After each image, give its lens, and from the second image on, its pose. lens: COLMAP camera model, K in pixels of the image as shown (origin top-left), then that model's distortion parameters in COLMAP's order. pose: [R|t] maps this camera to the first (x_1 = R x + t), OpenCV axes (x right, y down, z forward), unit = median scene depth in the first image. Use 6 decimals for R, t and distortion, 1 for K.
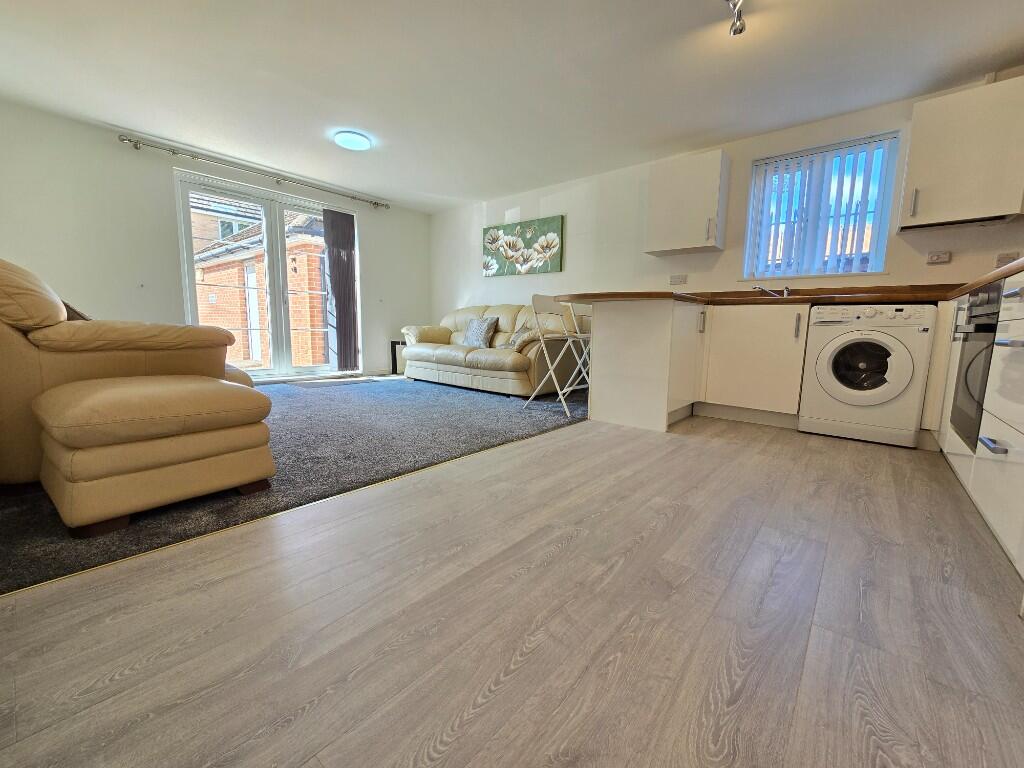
lens RADIAL K [[417.0, 0, 517.4], [0, 417.0, 382.7], [0, 0, 1]] dist [0.000577, -0.000333]
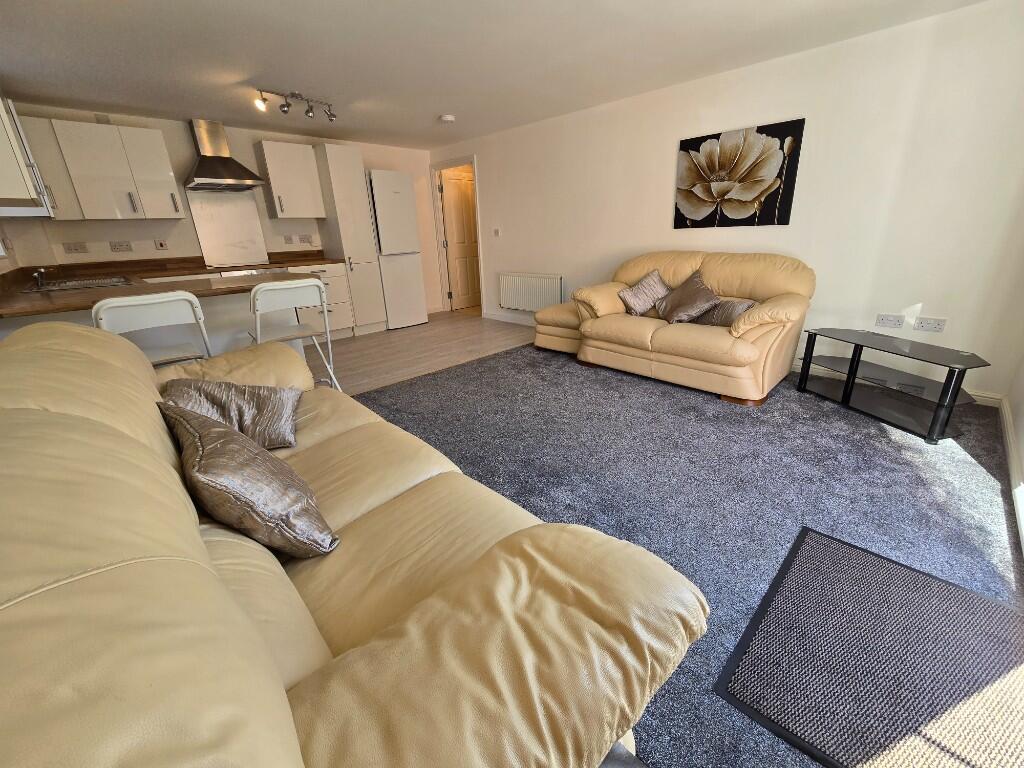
lens RADIAL K [[417.0, 0, 517.4], [0, 417.0, 382.7], [0, 0, 1]] dist [0.000577, -0.000333]
pose [[-0.995745, -0.021262, 0.089660, -0.458436], [0.023208, 0.883784, 0.467319, -0.478129], [-0.089176, 0.467411, -0.879531, 2.108508]]
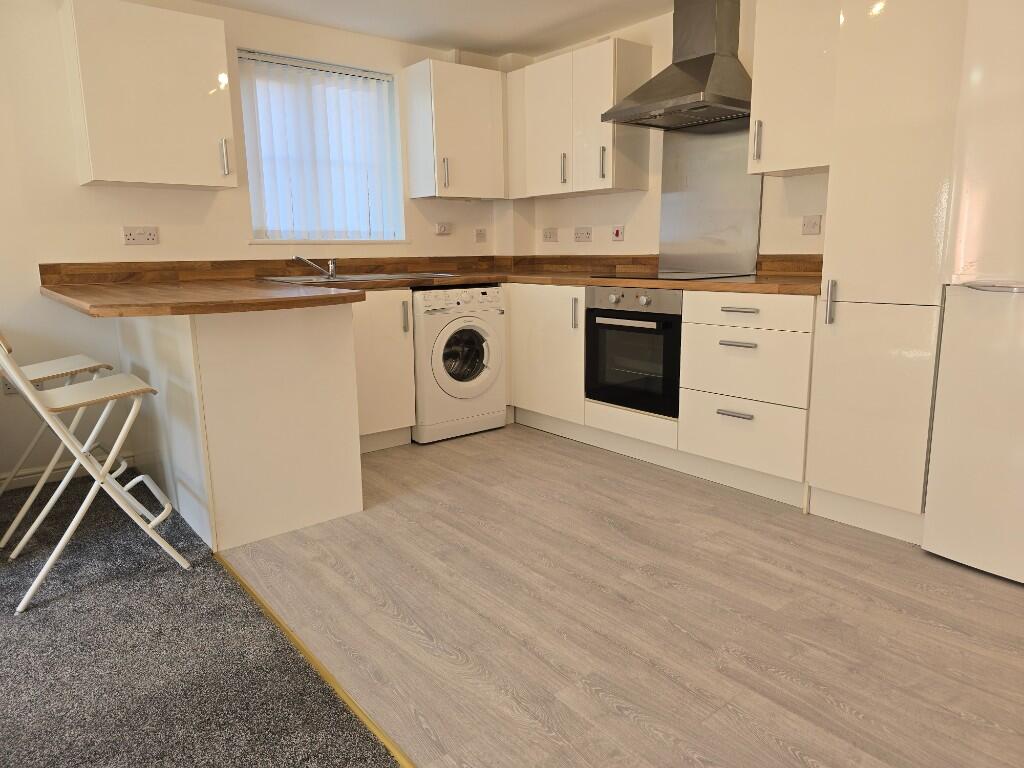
lens RADIAL K [[683.6, 0, 512.0], [0, 683.6, 384.0], [0, 0, 1]] dist [0.048780, -0.037502]
pose [[0.183424, -0.215892, 0.959034, -0.572802], [0.146792, 0.970663, 0.190435, -0.237098], [-0.972012, 0.105848, 0.209734, 0.567557]]
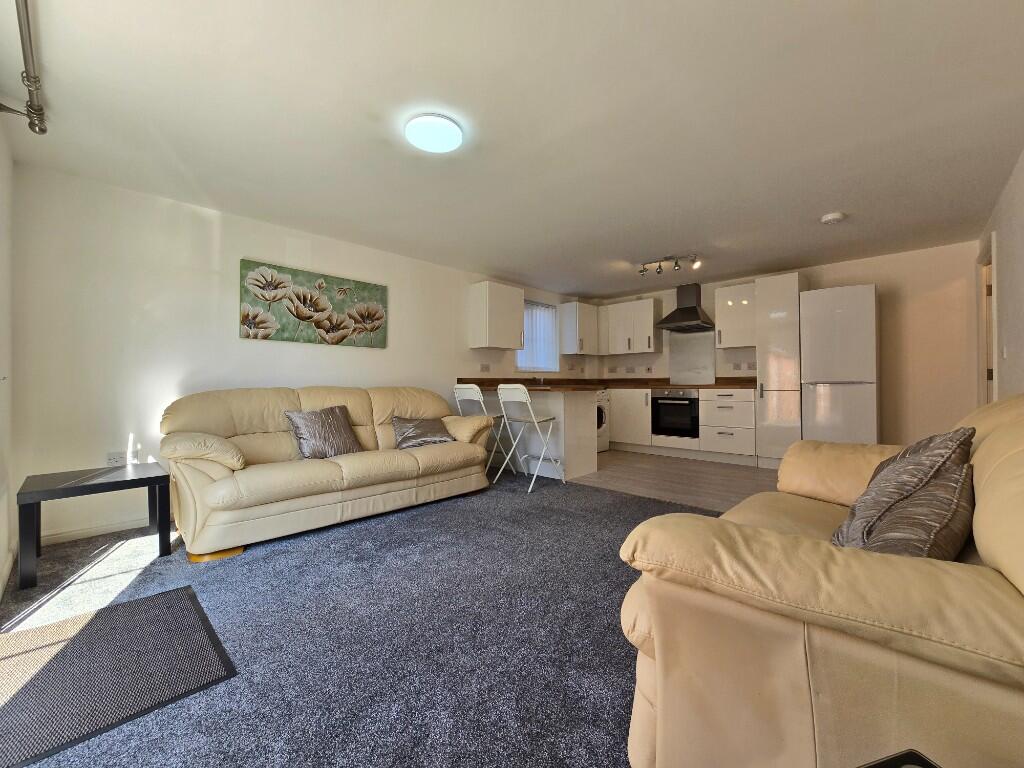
lens RADIAL K [[417.0, 0, 517.4], [0, 417.0, 382.7], [0, 0, 1]] dist [0.000577, -0.000333]
pose [[0.063197, -0.020921, 0.997782, -1.317501], [0.139550, 0.990143, 0.011922, -0.293720], [-0.988196, 0.138487, 0.065494, 1.195852]]
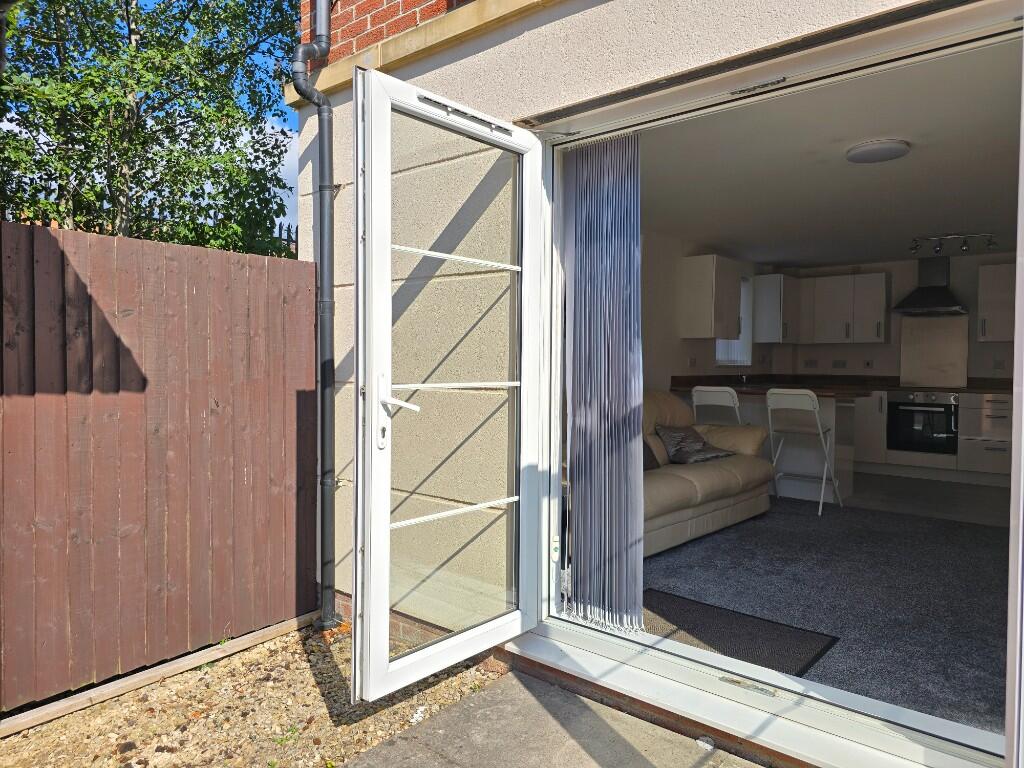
lens RADIAL K [[683.6, 0, 512.0], [0, 683.6, 384.0], [0, 0, 1]] dist [0.048780, -0.037502]
pose [[0.005099, -0.053261, 0.998568, -1.879308], [0.123751, 0.990938, 0.052222, -0.490082], [-0.992300, 0.123308, 0.011644, 2.074195]]
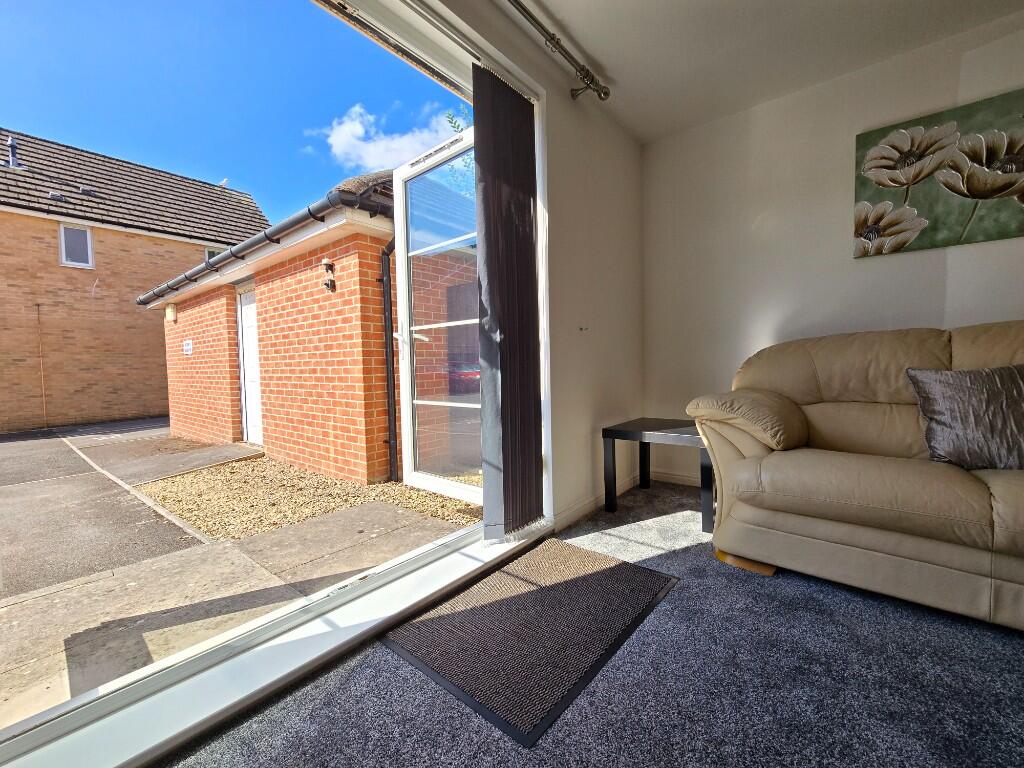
lens RADIAL K [[417.0, 0, 517.4], [0, 417.0, 382.7], [0, 0, 1]] dist [0.000577, -0.000333]
pose [[0.998950, -0.043109, 0.015496, -0.830762], [0.044320, 0.995054, -0.088901, -0.239358], [-0.011587, 0.089495, 0.995920, 1.279361]]
